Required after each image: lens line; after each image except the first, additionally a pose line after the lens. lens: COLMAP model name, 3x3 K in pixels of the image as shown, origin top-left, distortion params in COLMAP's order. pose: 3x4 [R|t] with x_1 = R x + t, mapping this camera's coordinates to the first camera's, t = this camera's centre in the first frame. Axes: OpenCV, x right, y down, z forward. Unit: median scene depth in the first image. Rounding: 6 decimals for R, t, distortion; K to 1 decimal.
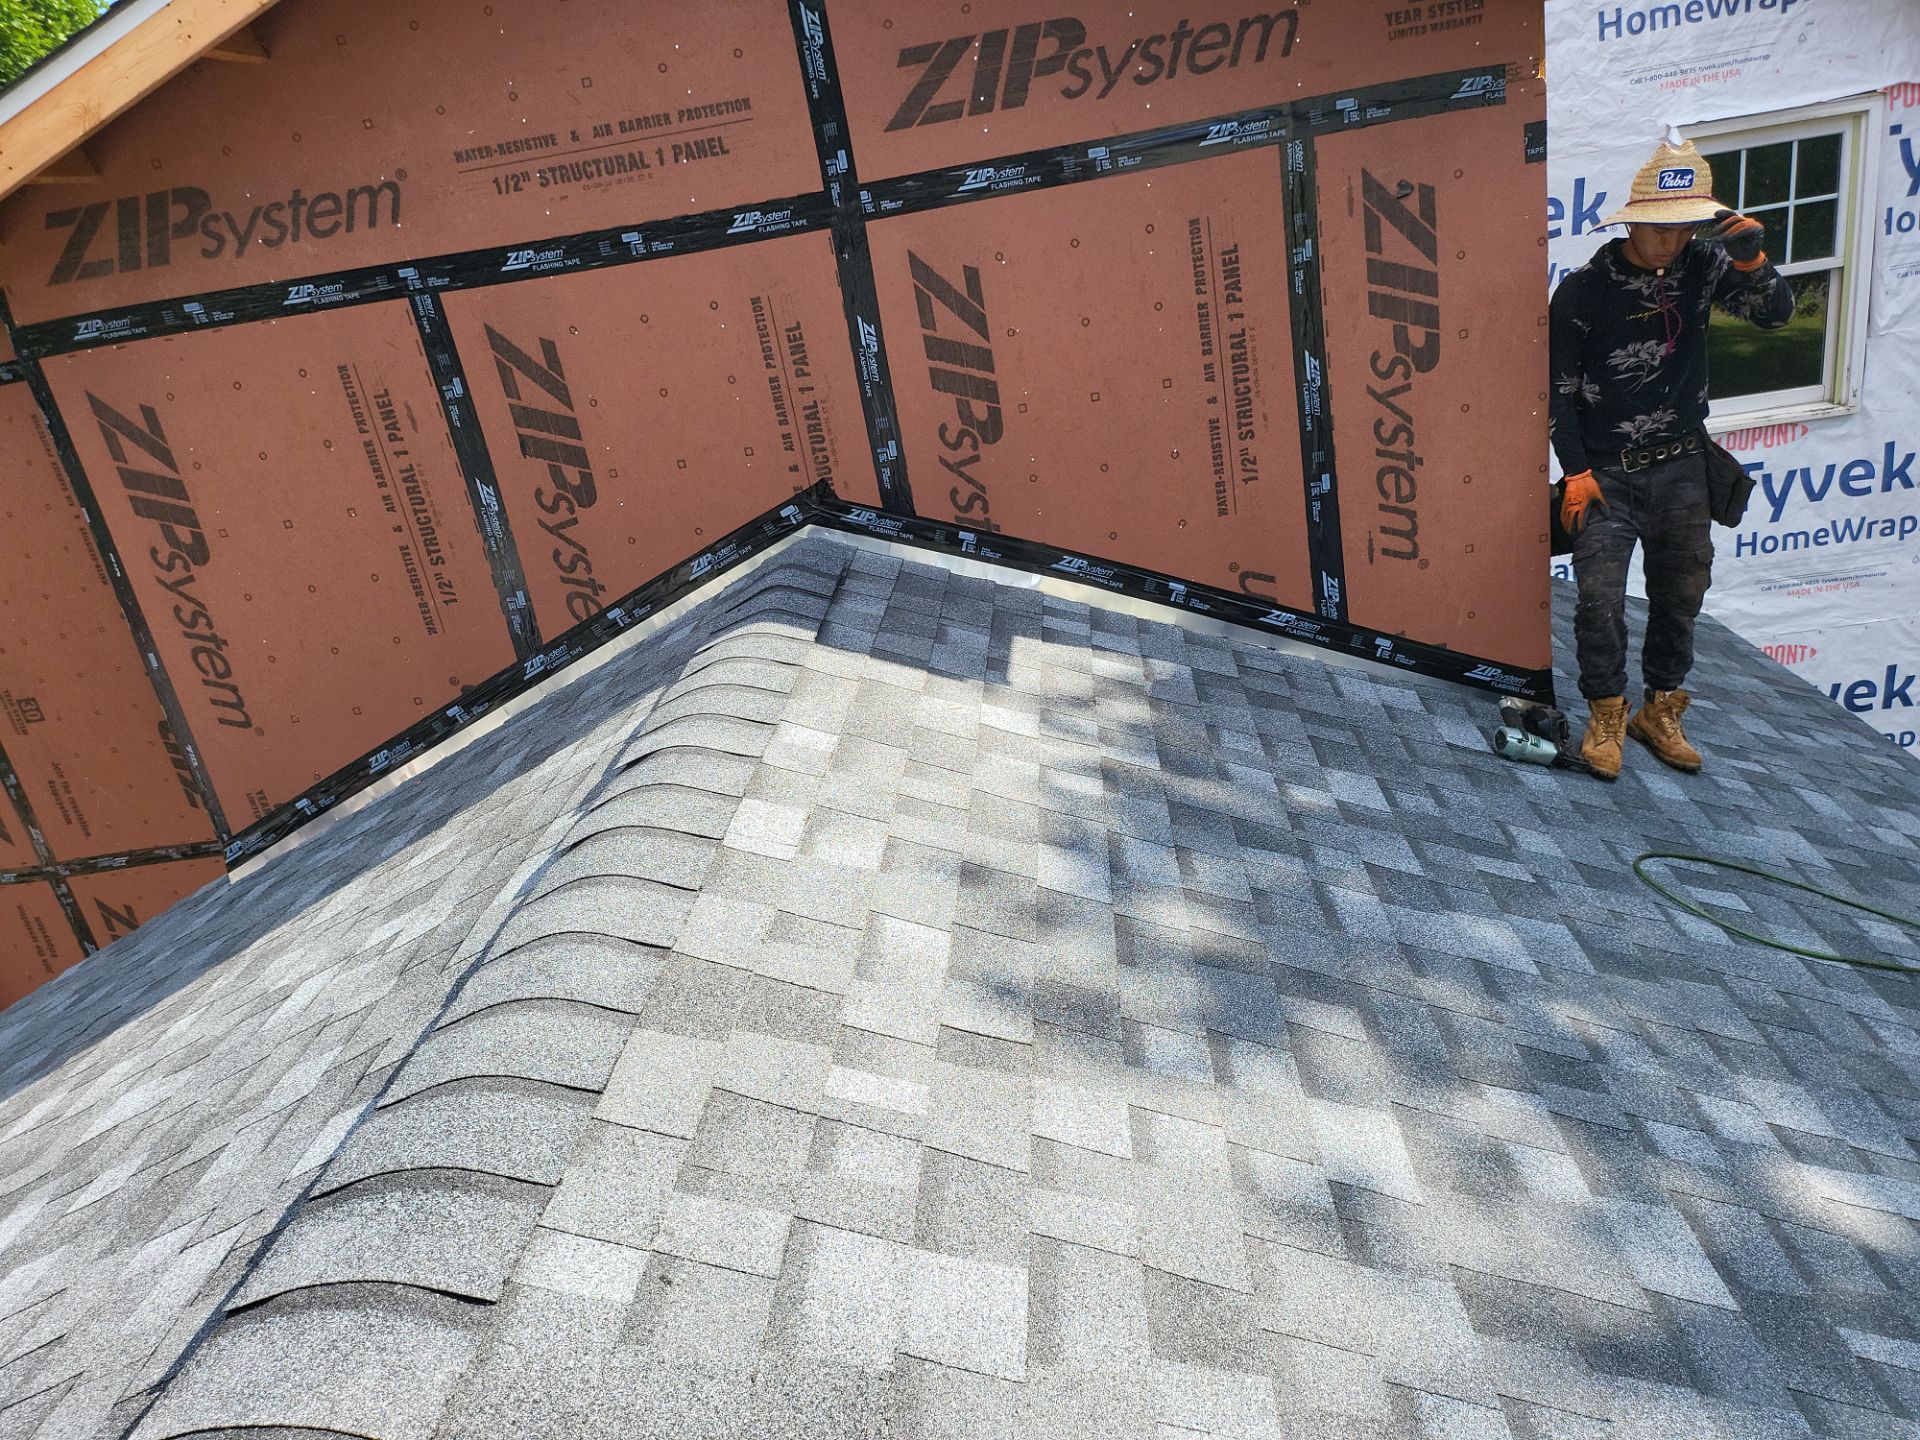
lens RADIAL K [[1358.1, 0, 989.3], [0, 1358.1, 733.7], [0, 0, 1]] dist [0.074642, -0.072267]
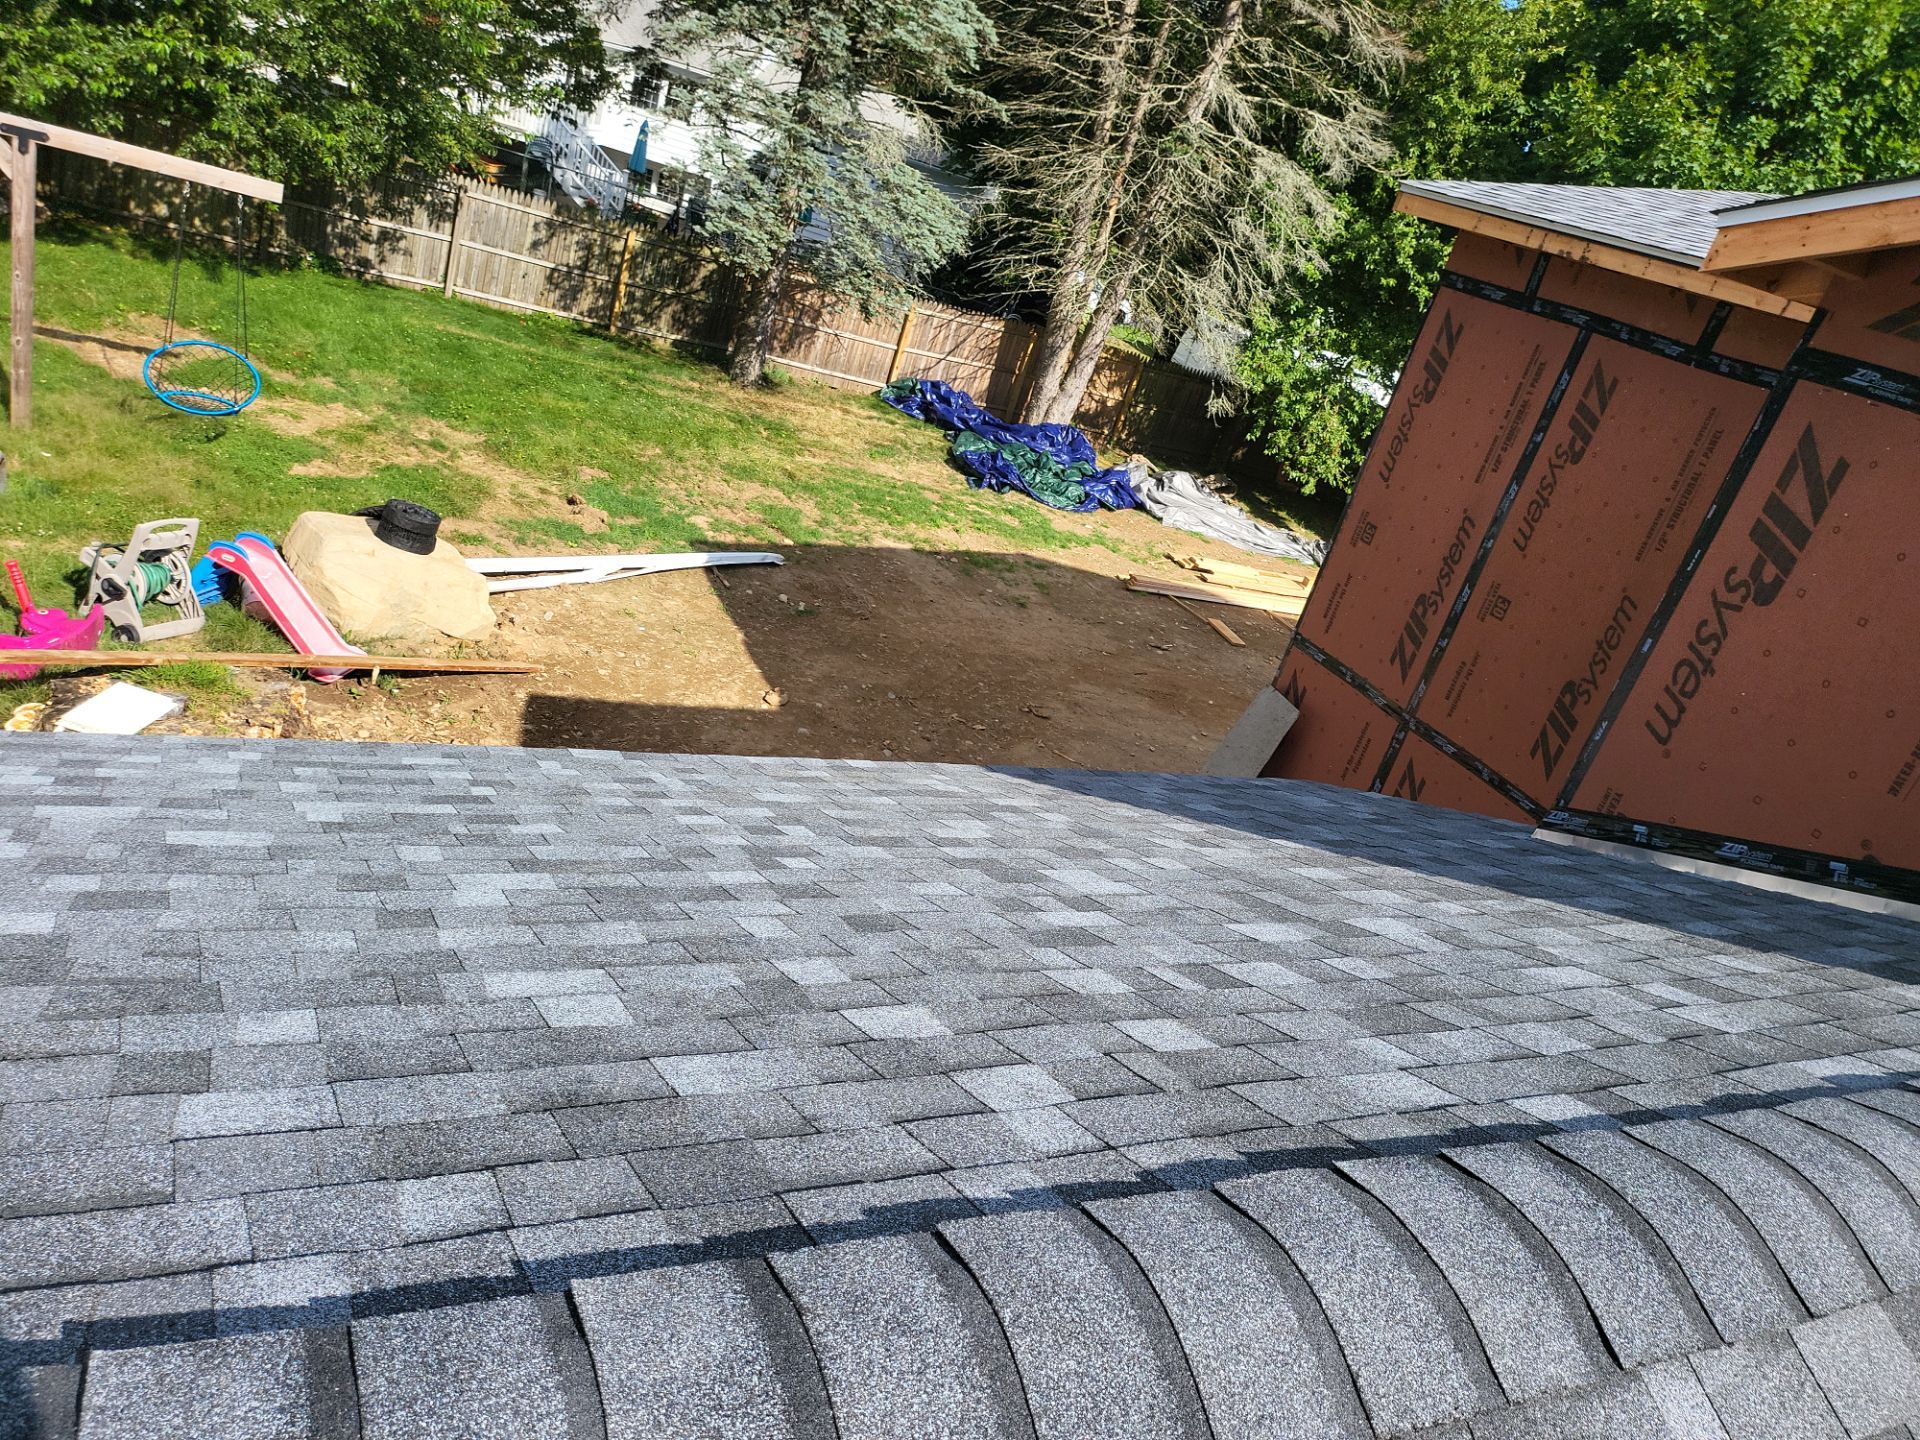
lens RADIAL K [[1358.1, 0, 989.3], [0, 1358.1, 733.7], [0, 0, 1]] dist [0.074642, -0.072267]
pose [[0.405462, 0.615782, -0.675583, -0.054881], [-0.638541, 0.719647, 0.272714, 0.036045], [0.654114, 0.320812, 0.684992, -0.053440]]
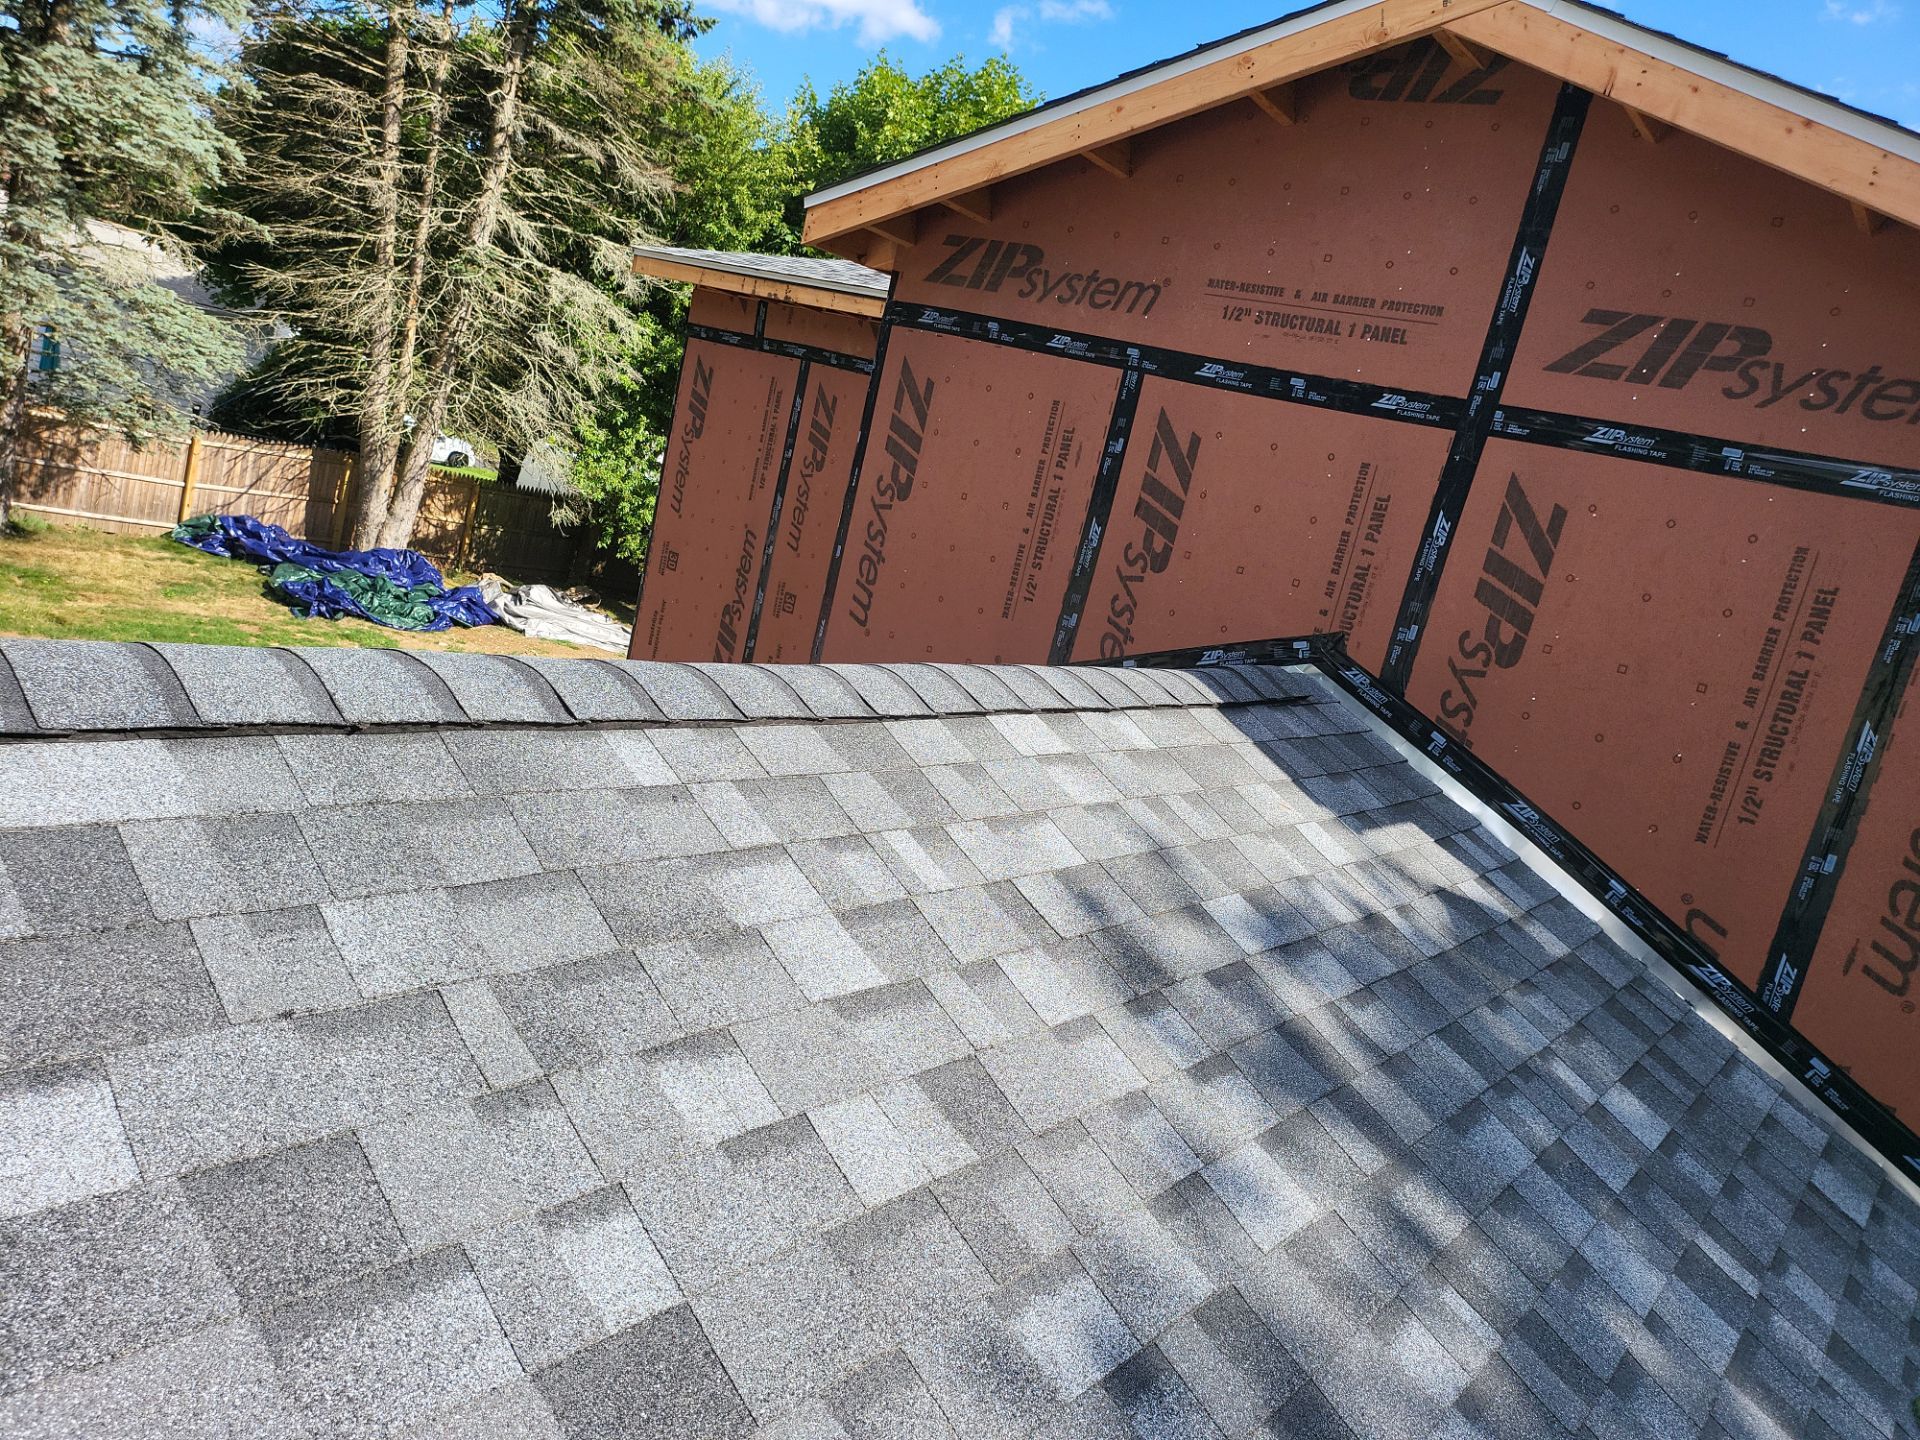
lens RADIAL K [[1358.1, 0, 989.3], [0, 1358.1, 733.7], [0, 0, 1]] dist [0.074642, -0.072267]
pose [[0.747703, 0.452056, -0.486401, 0.250202], [-0.541147, 0.839332, -0.051793, 0.096153], [0.384839, 0.301940, 0.872199, -0.034108]]
